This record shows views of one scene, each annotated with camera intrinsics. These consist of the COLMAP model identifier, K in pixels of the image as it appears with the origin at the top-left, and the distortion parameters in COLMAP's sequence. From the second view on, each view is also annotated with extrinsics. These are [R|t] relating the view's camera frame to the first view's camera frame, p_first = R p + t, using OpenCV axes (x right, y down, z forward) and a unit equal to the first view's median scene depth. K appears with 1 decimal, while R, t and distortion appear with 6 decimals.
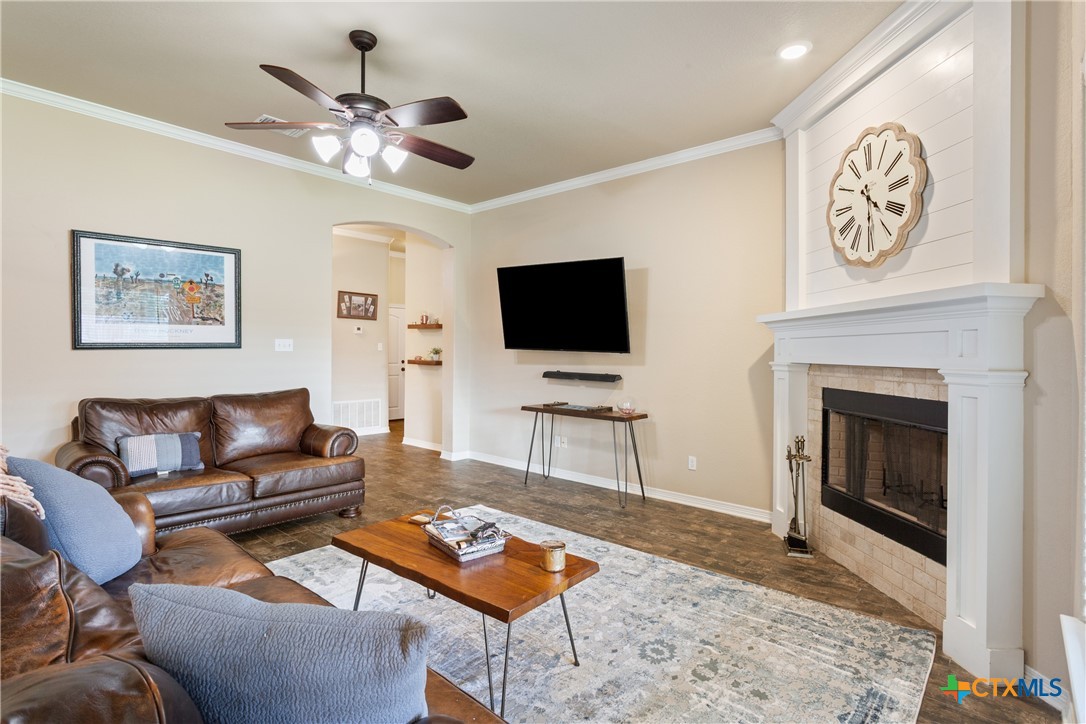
lens RADIAL K [[519.3, 0, 544.3], [0, 519.3, 347.5], [0, 0, 1]] dist [-0.002318, -0.000139]
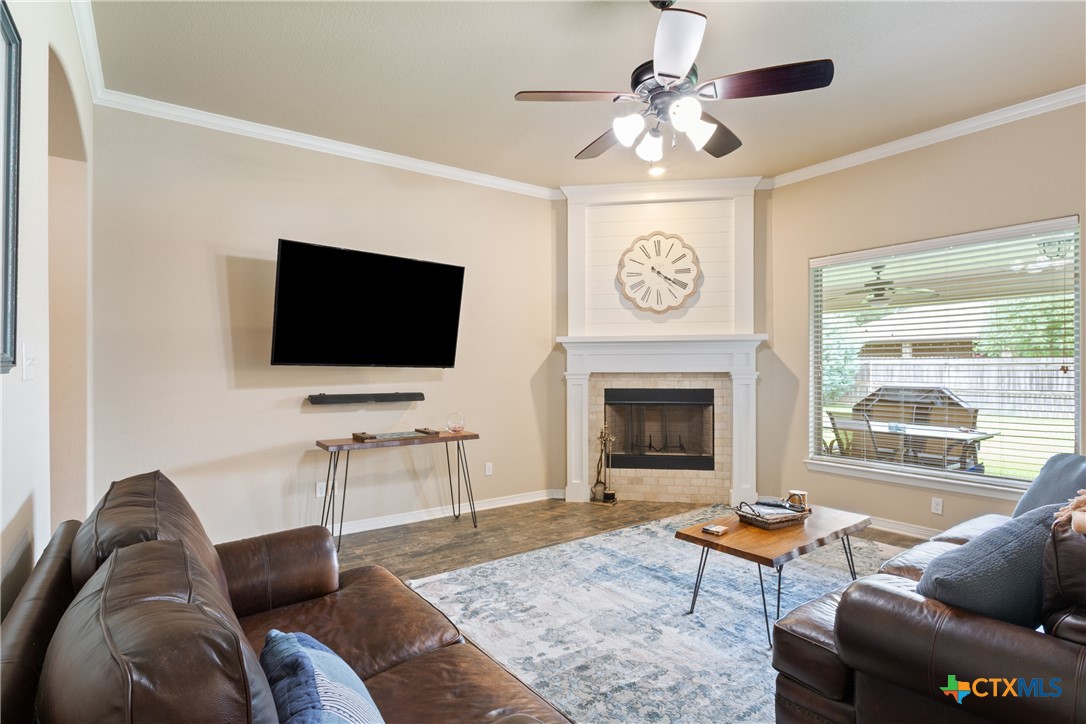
lens RADIAL K [[562.8, 0, 543.0], [0, 562.8, 362.0], [0, 0, 1]] dist [-0.004139, -0.000369]
pose [[0.225044, -0.006382, 0.974328, -1.189958], [0.000320, 0.999979, 0.006476, -0.009477], [-0.974348, -0.001146, 0.225042, 0.913906]]
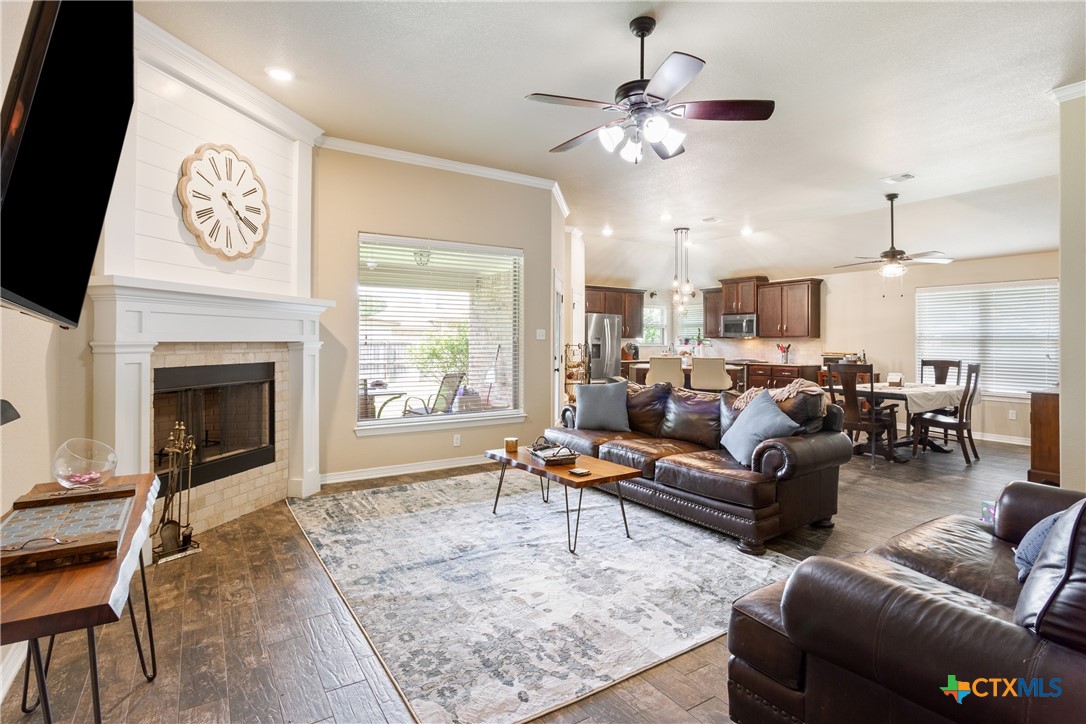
lens RADIAL K [[546.4, 0, 543.8], [0, 546.4, 334.3], [0, 0, 1]] dist [-0.002951, -0.000163]
pose [[-0.962866, -0.011651, 0.269728, -0.409478], [-0.016166, 0.999764, -0.014522, 0.022744], [-0.269495, -0.018343, -0.962827, 1.937354]]
